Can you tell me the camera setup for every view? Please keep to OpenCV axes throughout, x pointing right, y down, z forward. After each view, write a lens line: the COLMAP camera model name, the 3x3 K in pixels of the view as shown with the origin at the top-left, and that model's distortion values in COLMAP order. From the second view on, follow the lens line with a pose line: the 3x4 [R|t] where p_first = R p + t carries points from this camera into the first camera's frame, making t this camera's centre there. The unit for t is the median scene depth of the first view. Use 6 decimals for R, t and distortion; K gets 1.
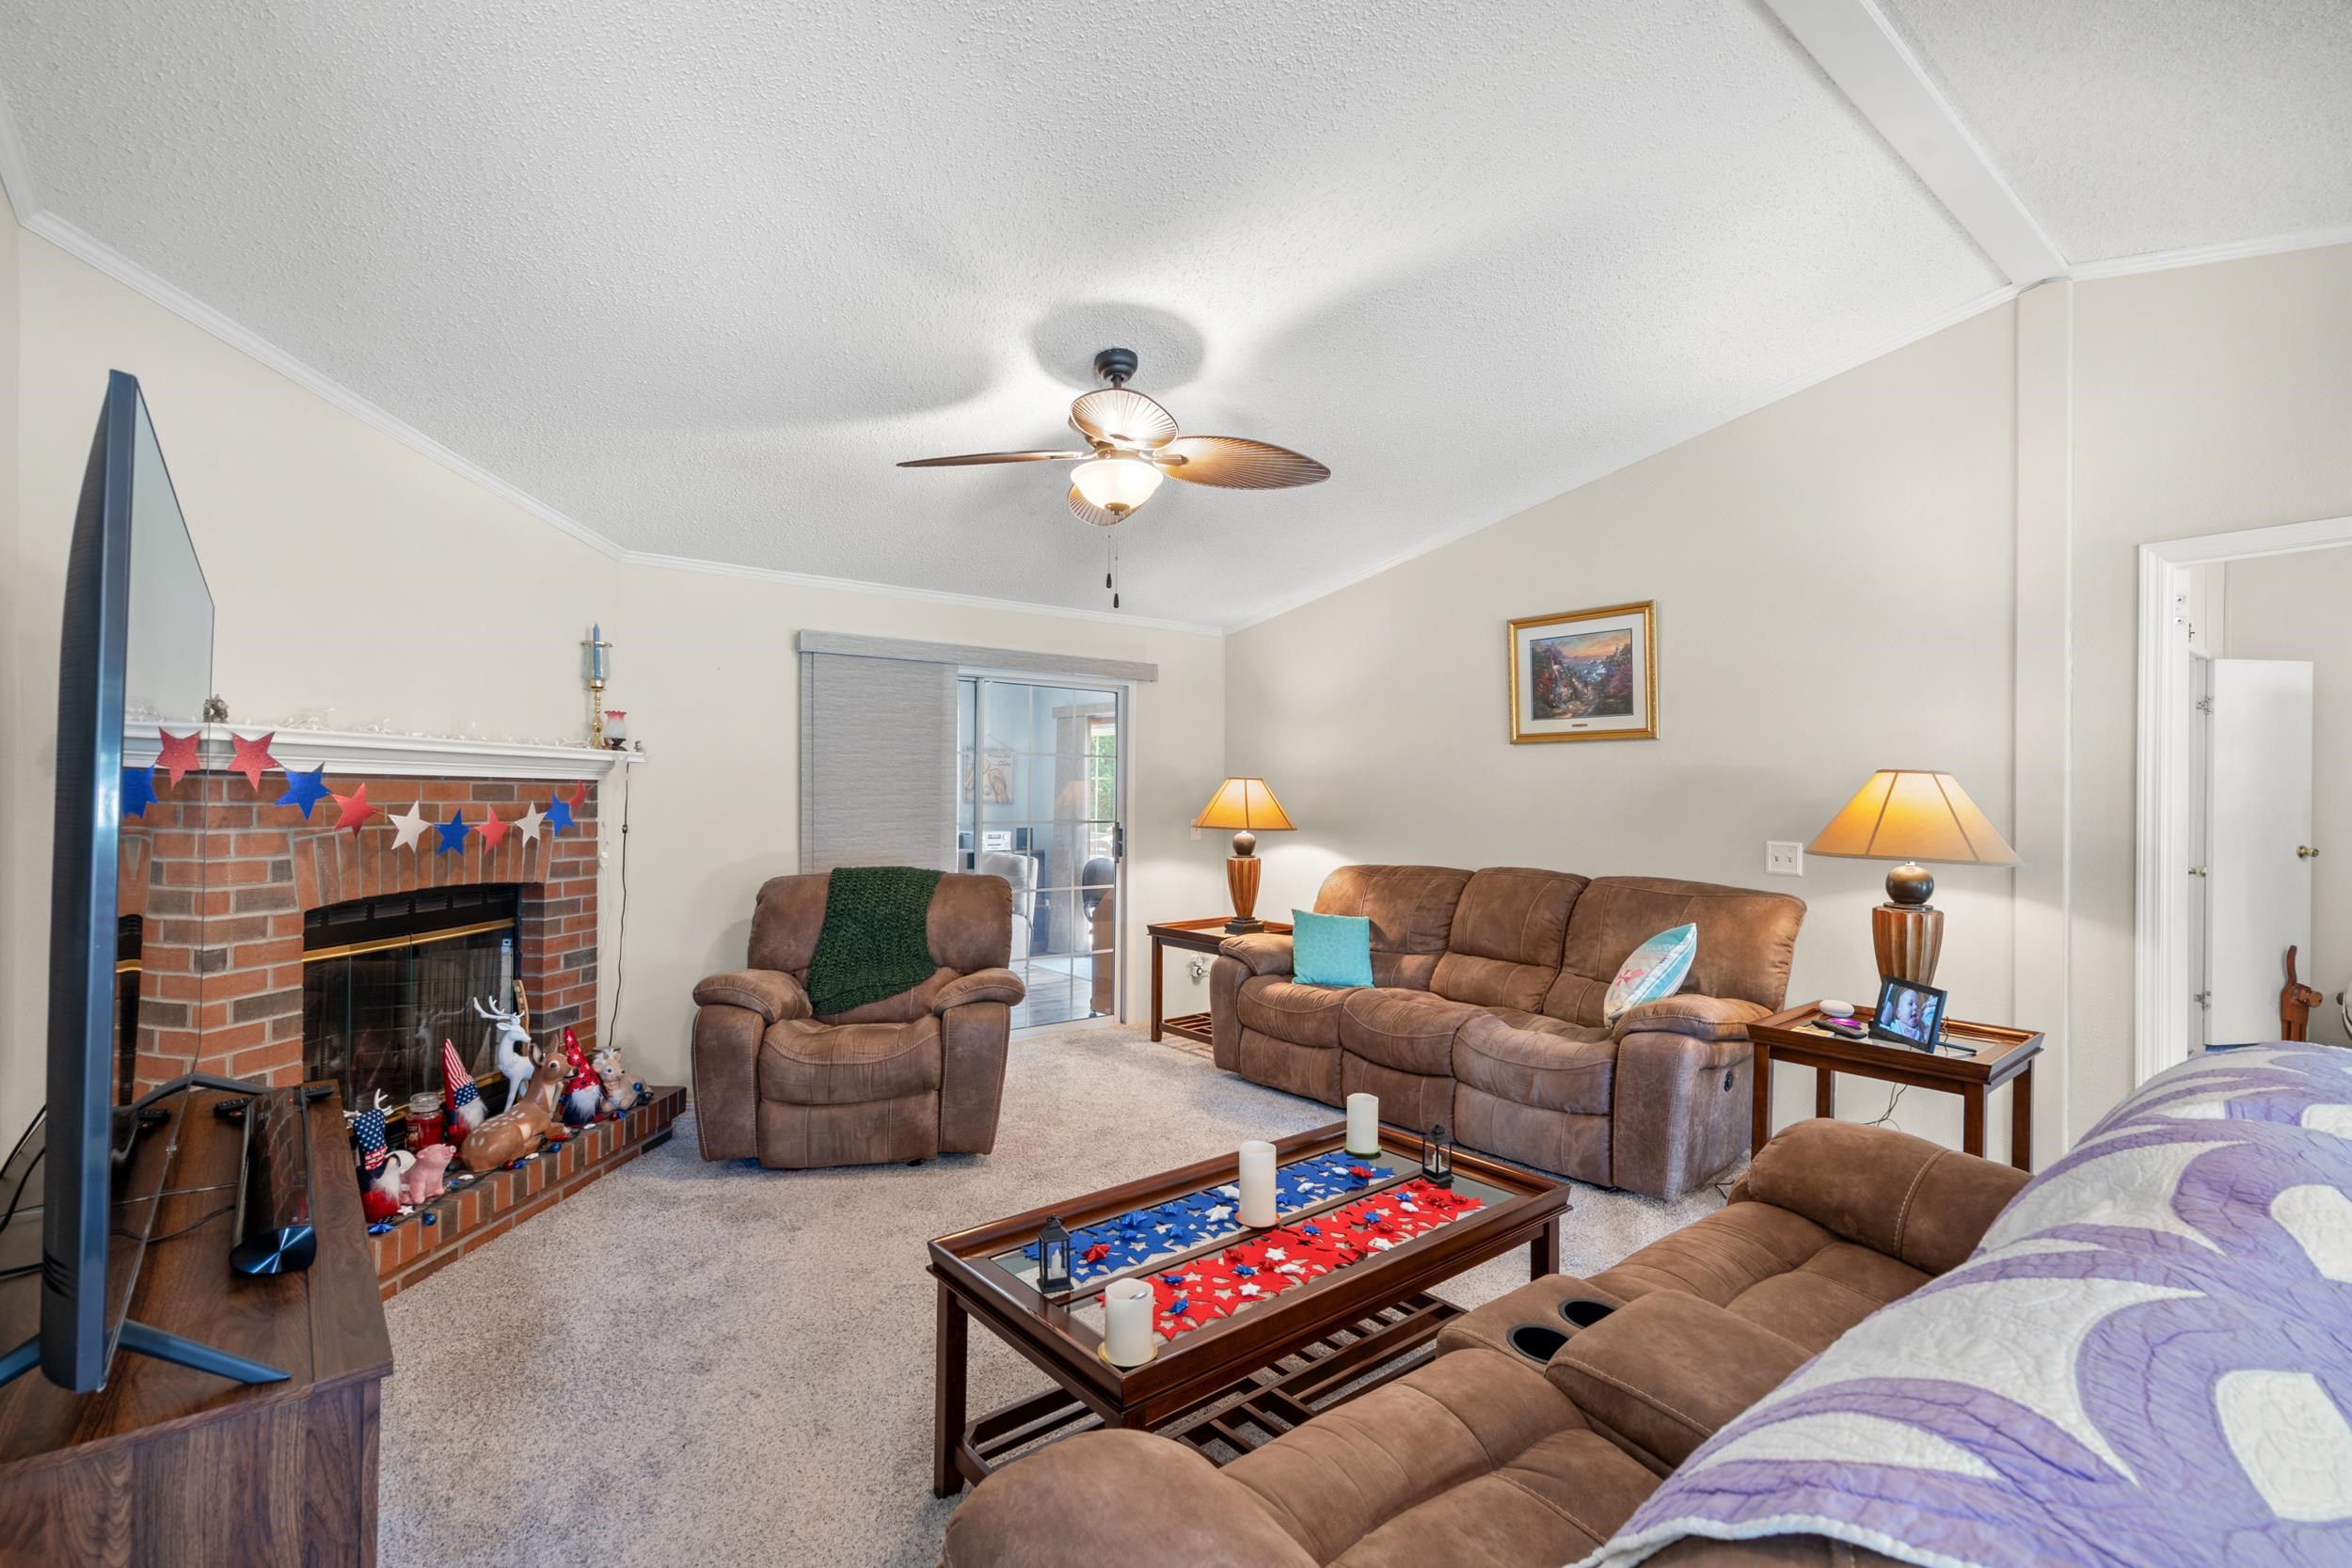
lens RADIAL K [[1066.5, 0, 1179.7], [0, 1066.5, 789.9], [0, 0, 1]] dist [0.001356, 0.001684]
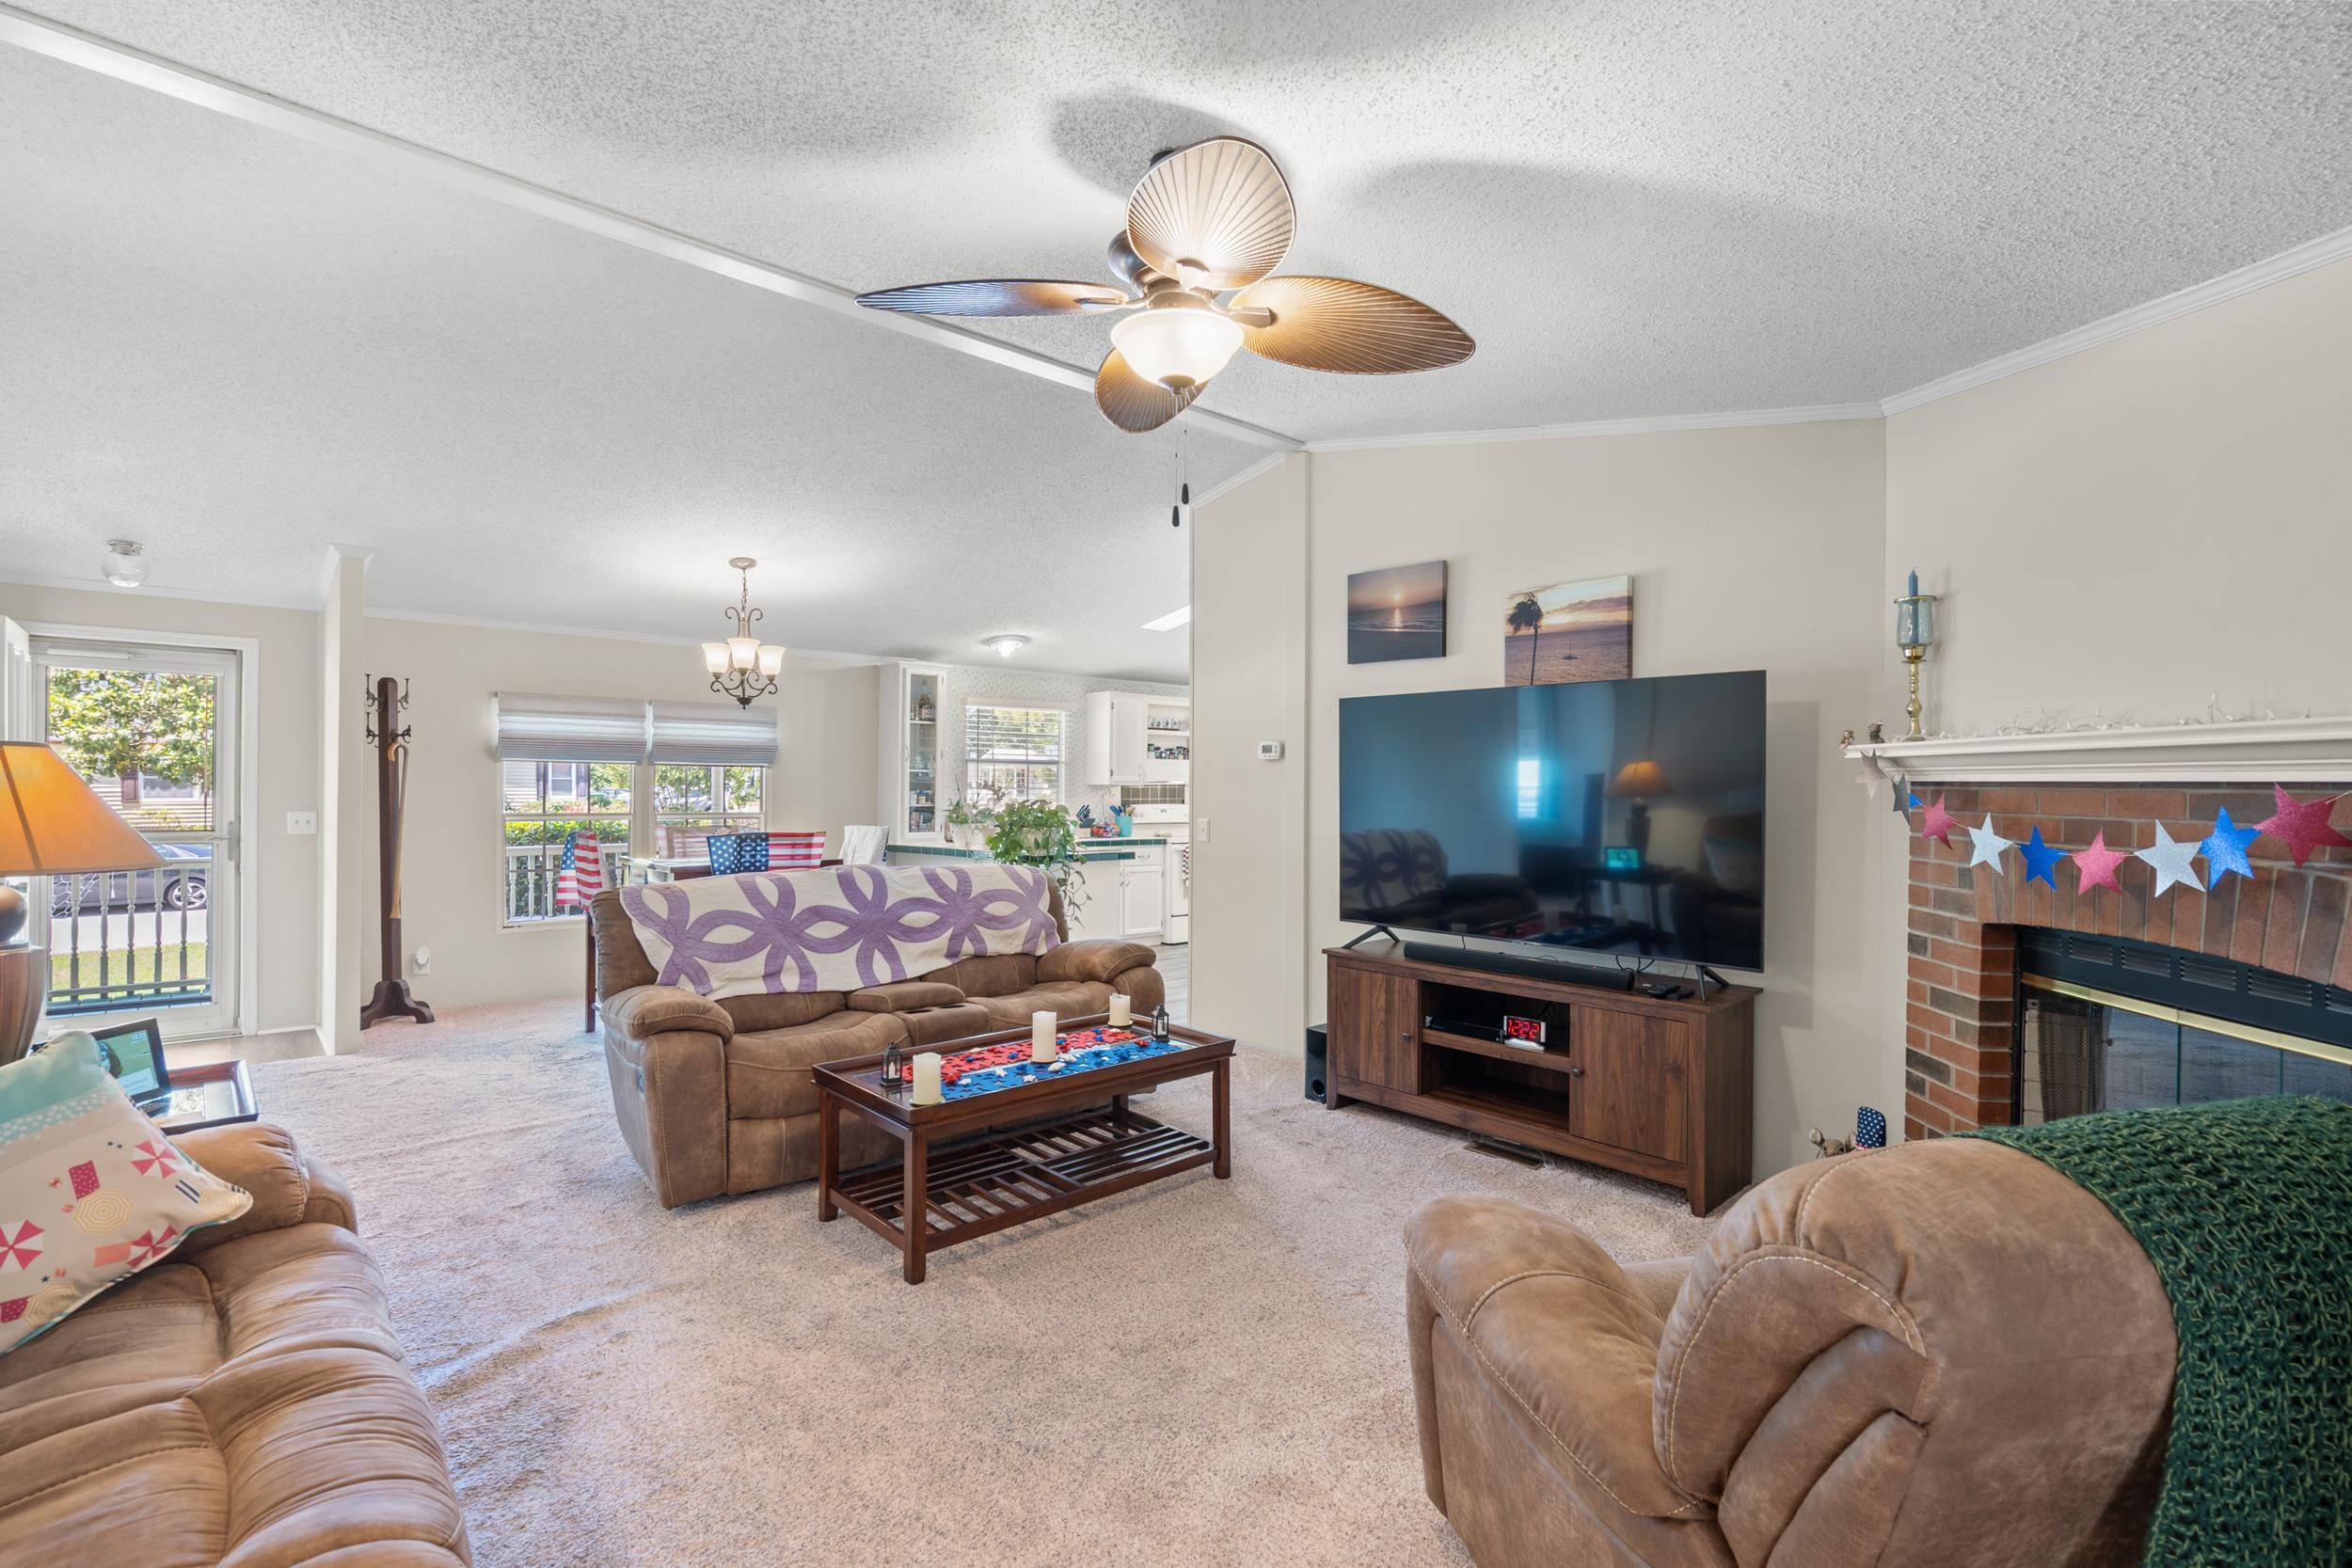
lens RADIAL K [[1066.5, 0, 1179.7], [0, 1066.5, 789.9], [0, 0, 1]] dist [0.001356, 0.001684]
pose [[-0.998968, -0.015301, -0.042770, -0.036157], [-0.015448, 0.999876, 0.003114, -0.000450], [0.042717, 0.003772, -0.999080, 1.688741]]
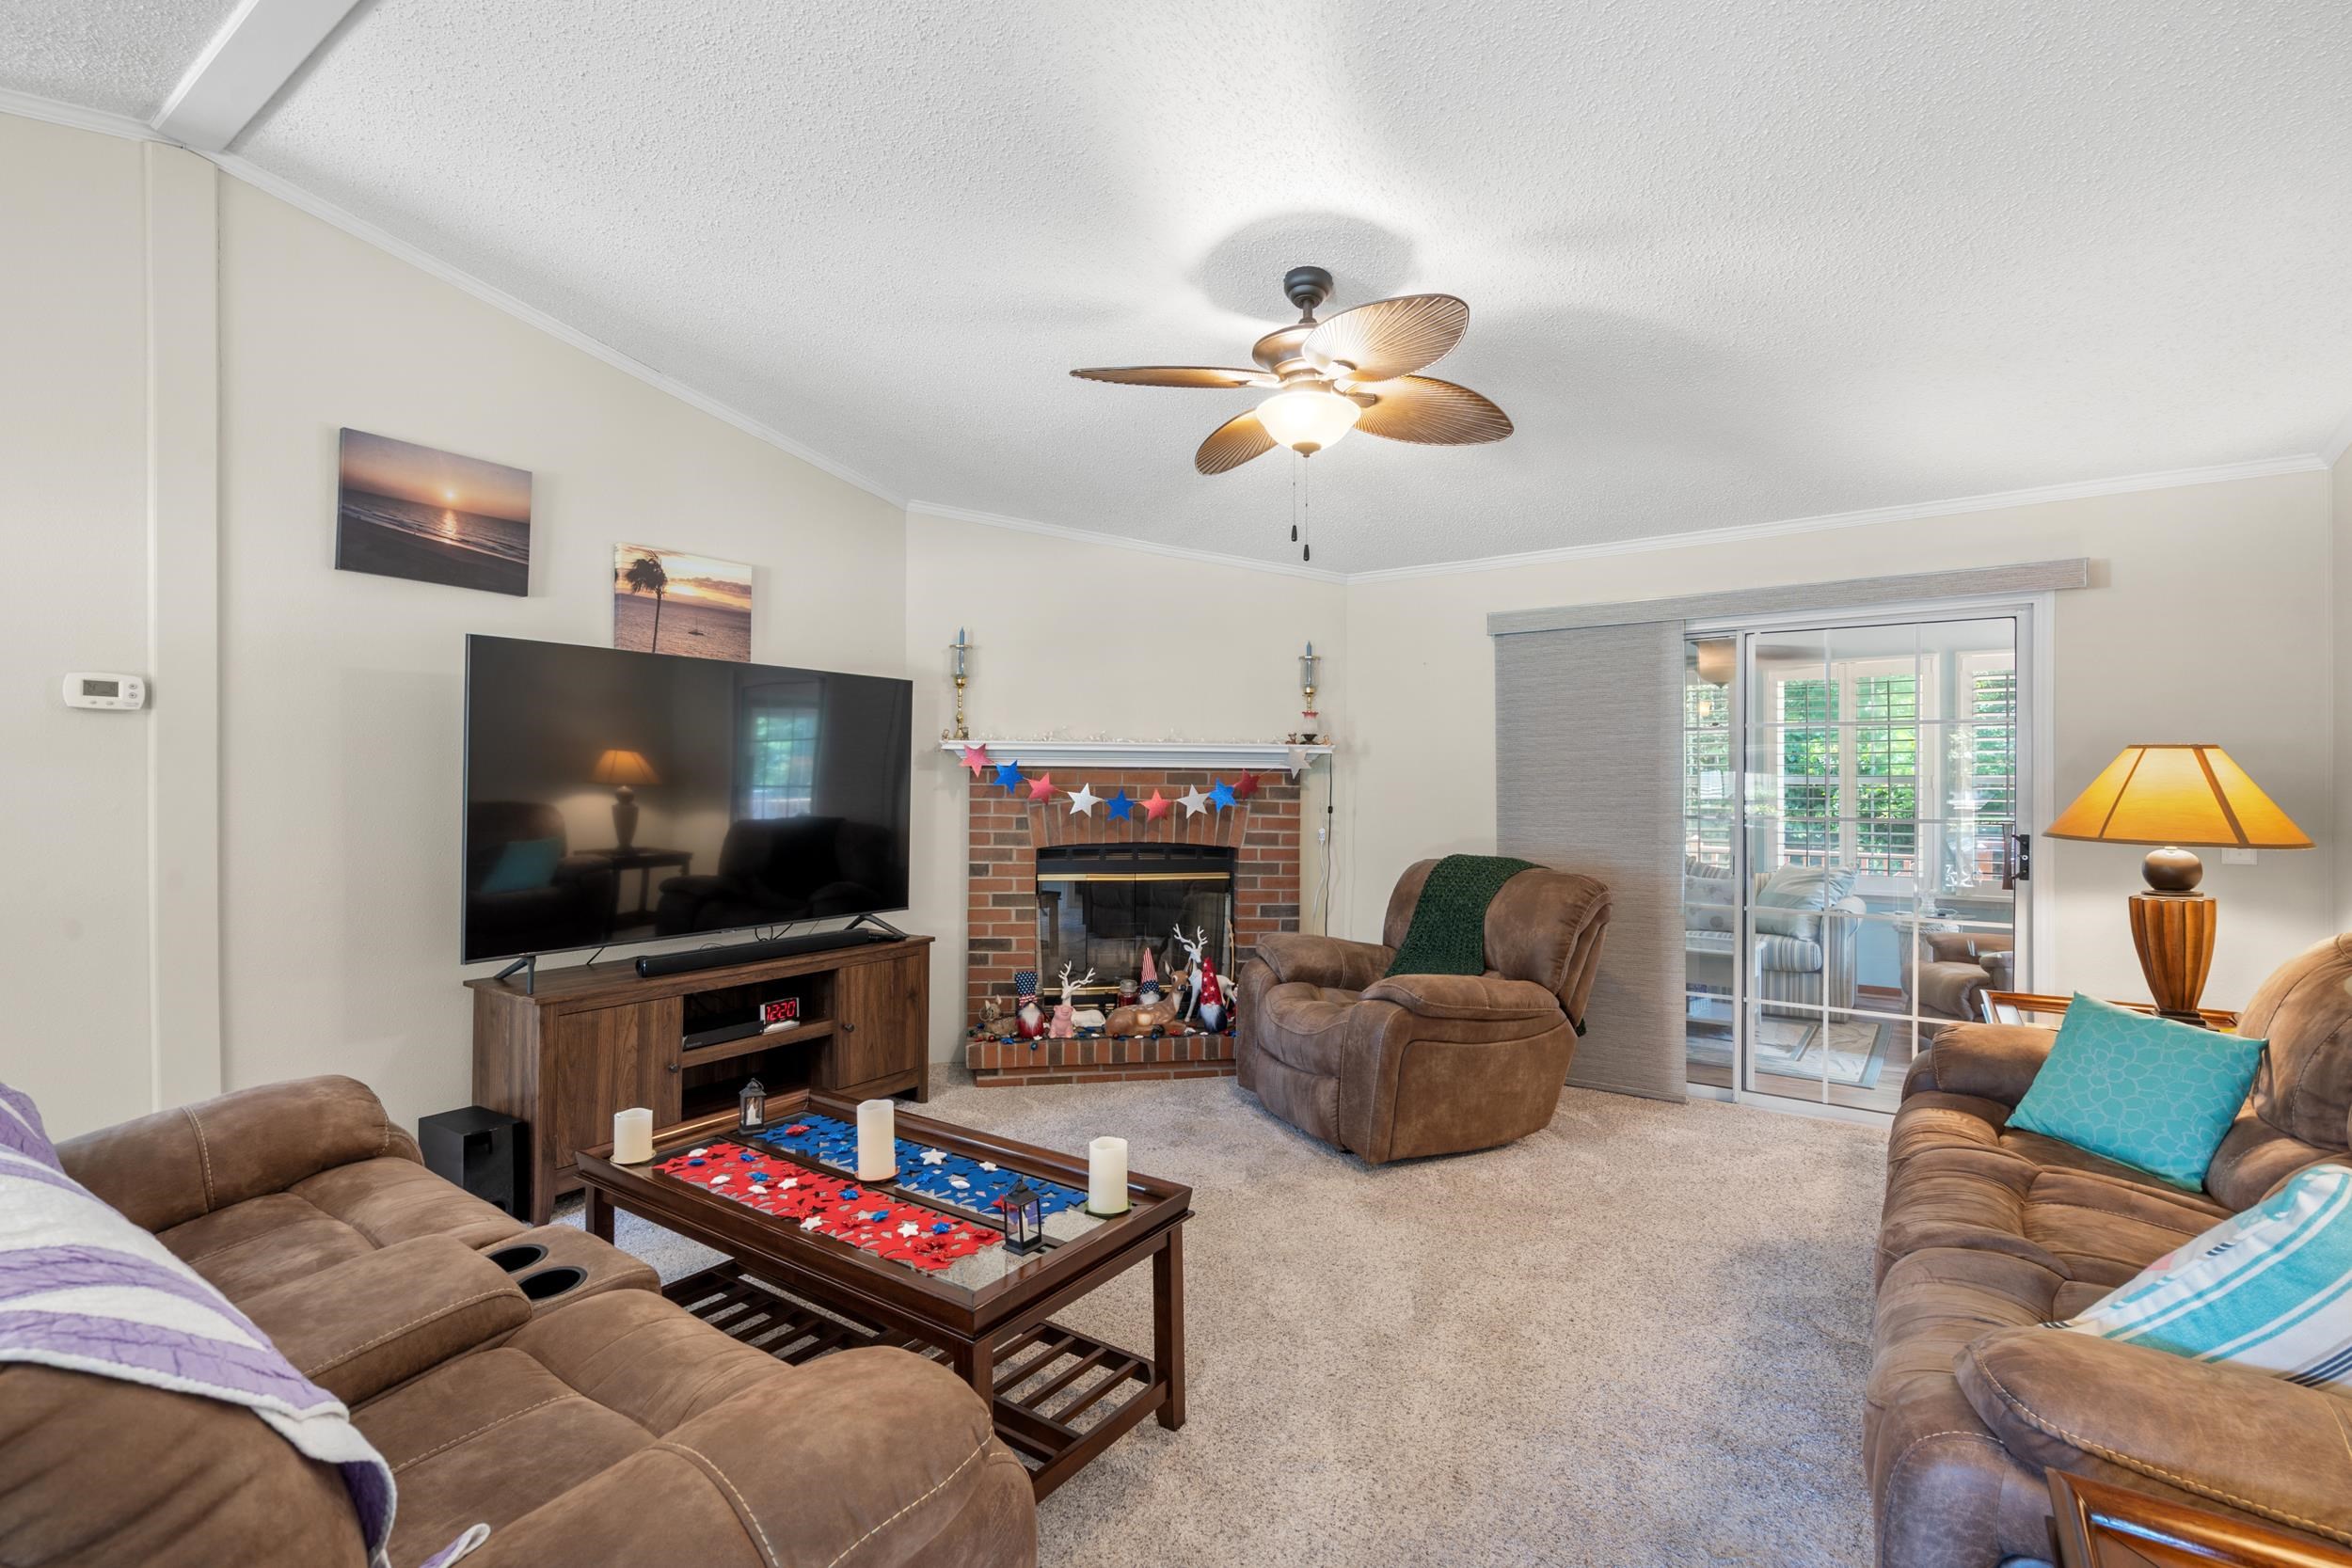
lens RADIAL K [[1081.1, 0, 1177.6], [0, 1081.1, 768.5], [0, 0, 1]] dist [-0.006363, 0.001053]
pose [[0.265986, -0.020201, -0.963765, 0.771405], [0.000592, 0.999784, -0.020793, 0.019766], [0.963977, 0.004960, 0.265940, 0.659769]]
